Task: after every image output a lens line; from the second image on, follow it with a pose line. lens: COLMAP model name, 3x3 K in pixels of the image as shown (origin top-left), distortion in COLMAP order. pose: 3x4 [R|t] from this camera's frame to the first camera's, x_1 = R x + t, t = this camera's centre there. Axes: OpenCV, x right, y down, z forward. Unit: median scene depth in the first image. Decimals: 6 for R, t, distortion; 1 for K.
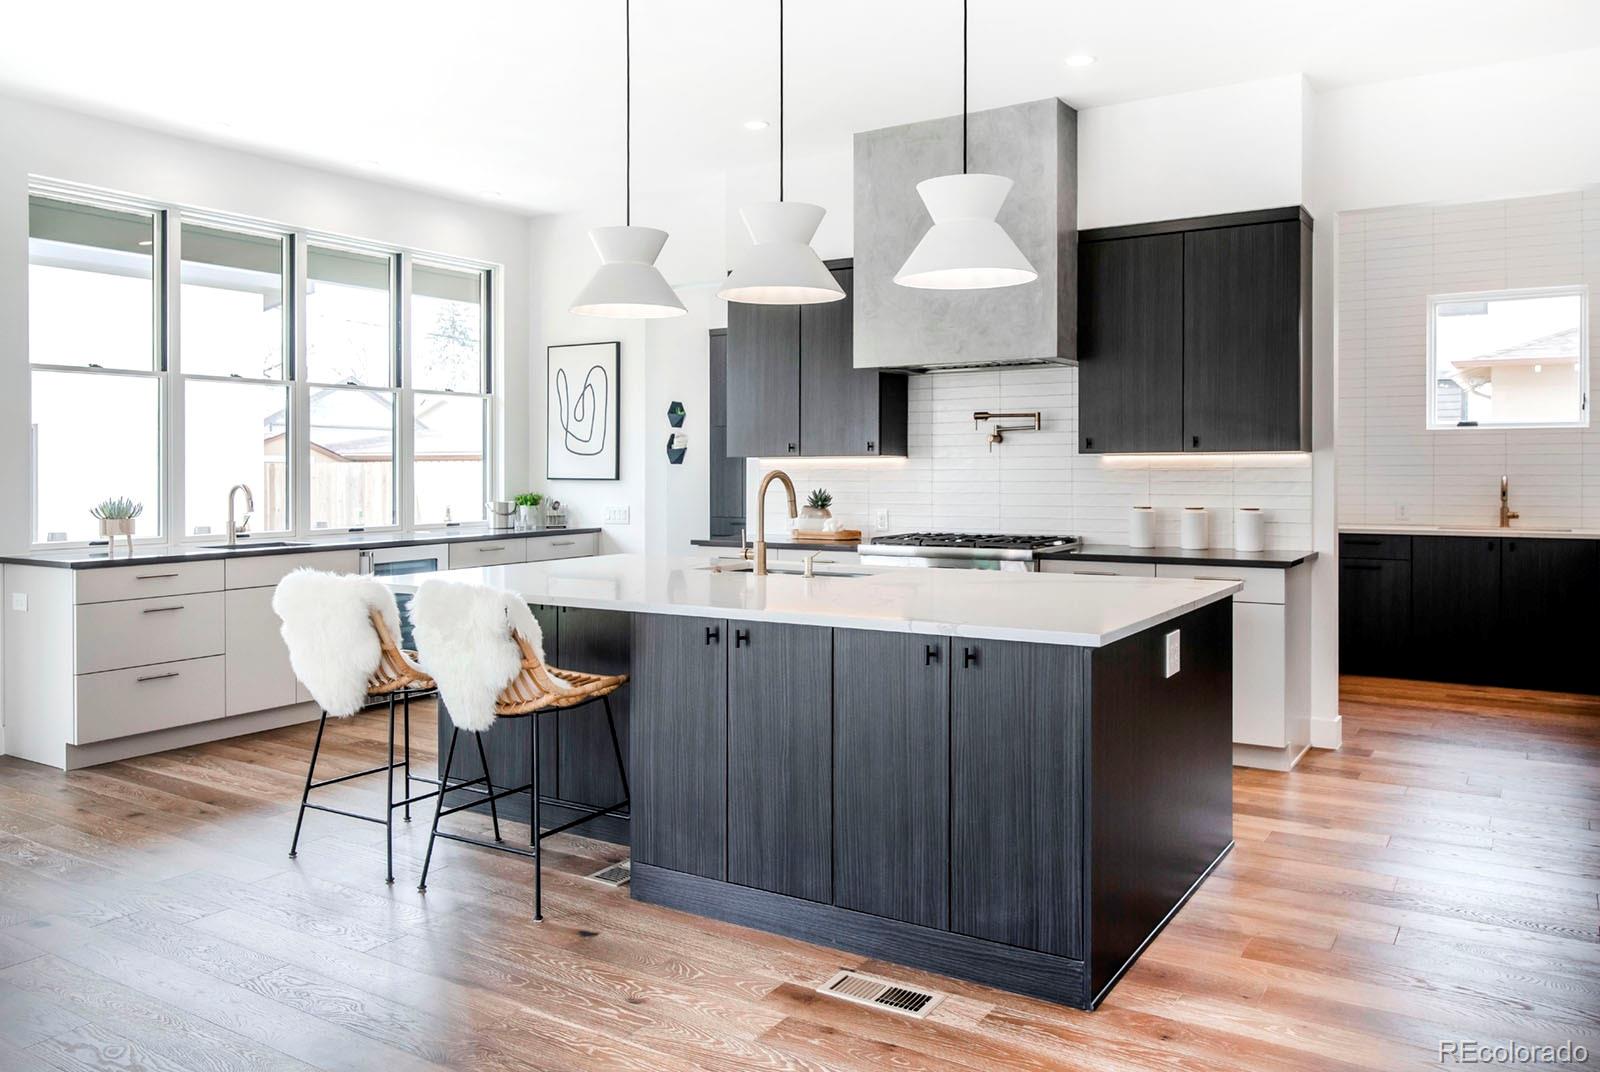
lens RADIAL K [[1145.5, 0, 797.0], [0, 1145.5, 477.3], [0, 0, 1]] dist [0.007577, 0.000981]
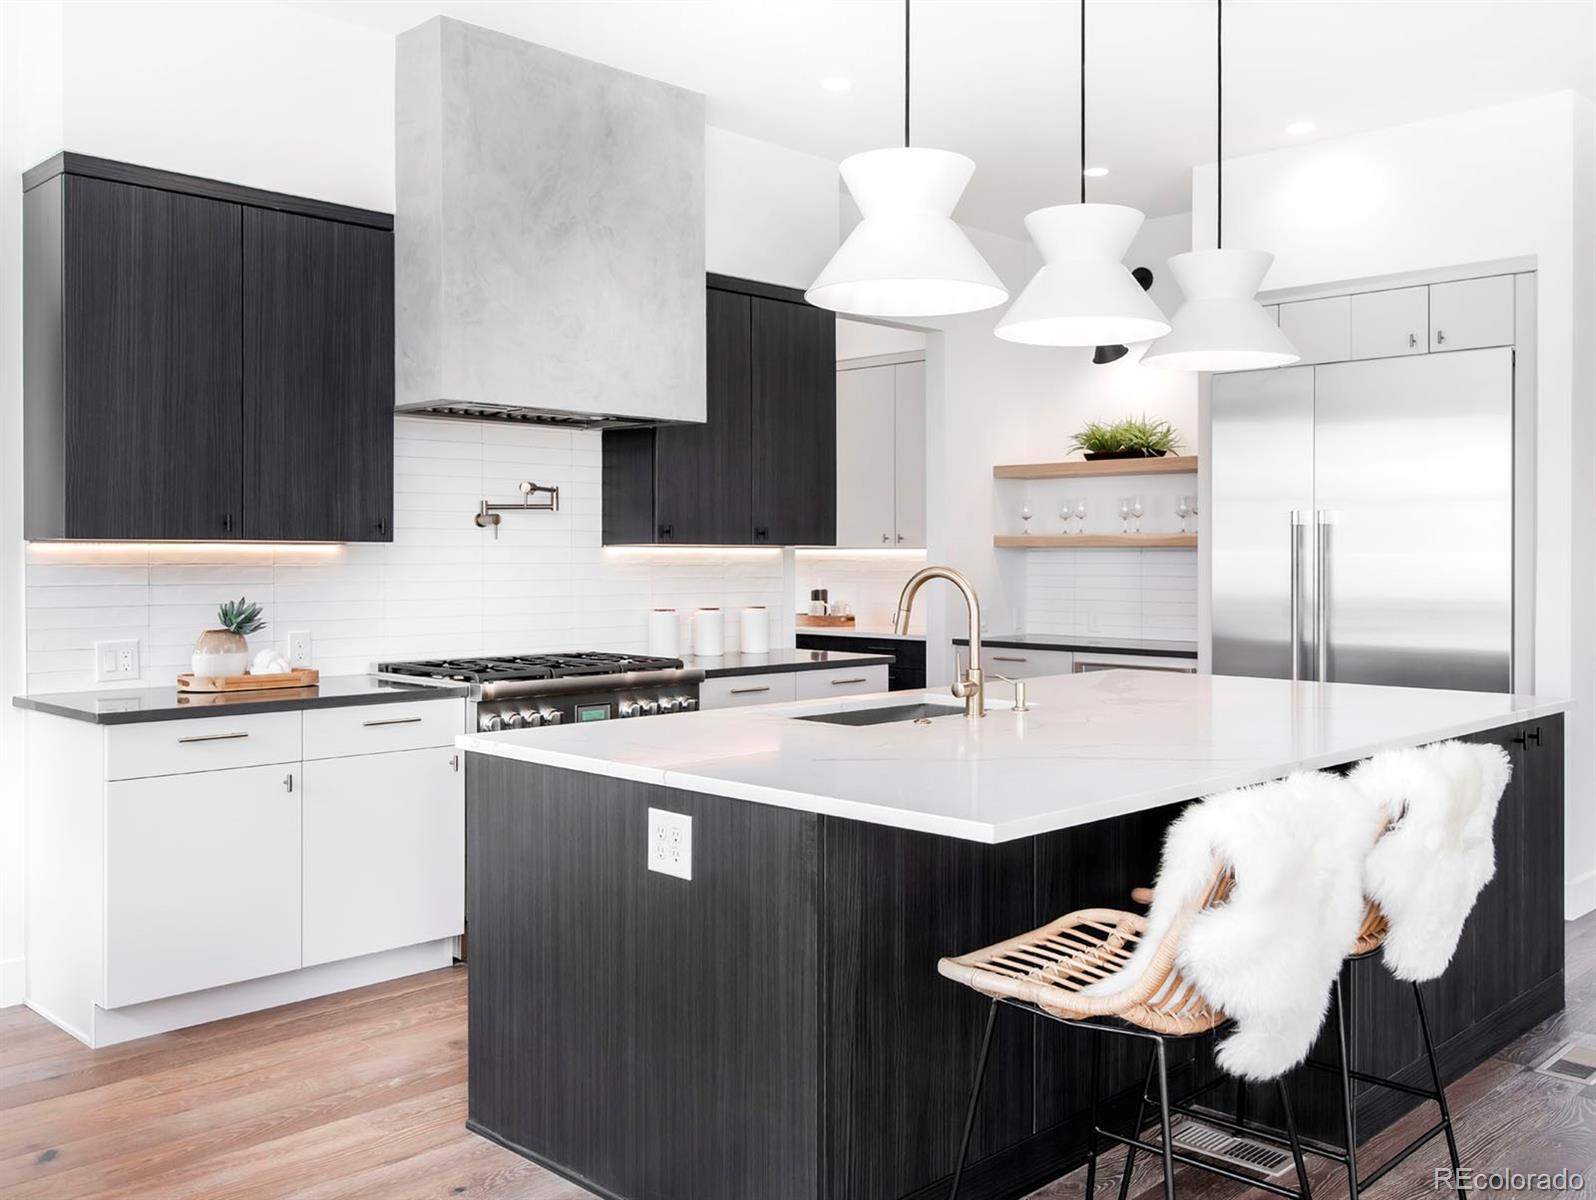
lens RADIAL K [[1373.6, 0, 798.2], [0, 1373.6, 567.1], [0, 0, 1]] dist [-0.006353, 0.007190]
pose [[0.252336, -0.003275, 0.967634, -0.647124], [0.002092, 0.999994, 0.002839, -0.007240], [-0.967637, 0.001307, 0.252341, 0.666915]]
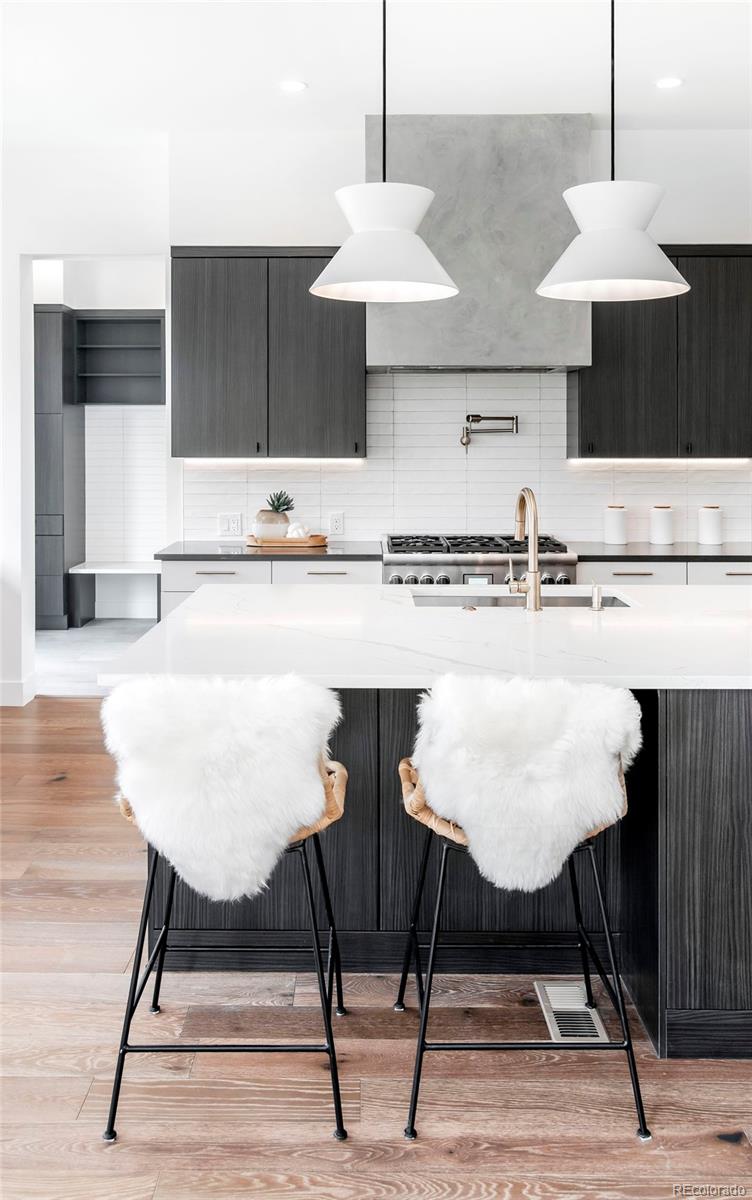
lens RADIAL K [[1007.7, 0, 376.6], [0, 1007.7, 458.2], [0, 0, 1]] dist [0.001549, -0.007034]
pose [[0.860997, -0.001718, 0.508608, -0.383571], [-0.000712, 0.999989, 0.004583, -0.024177], [-0.508610, -0.004308, 0.860986, 0.300436]]
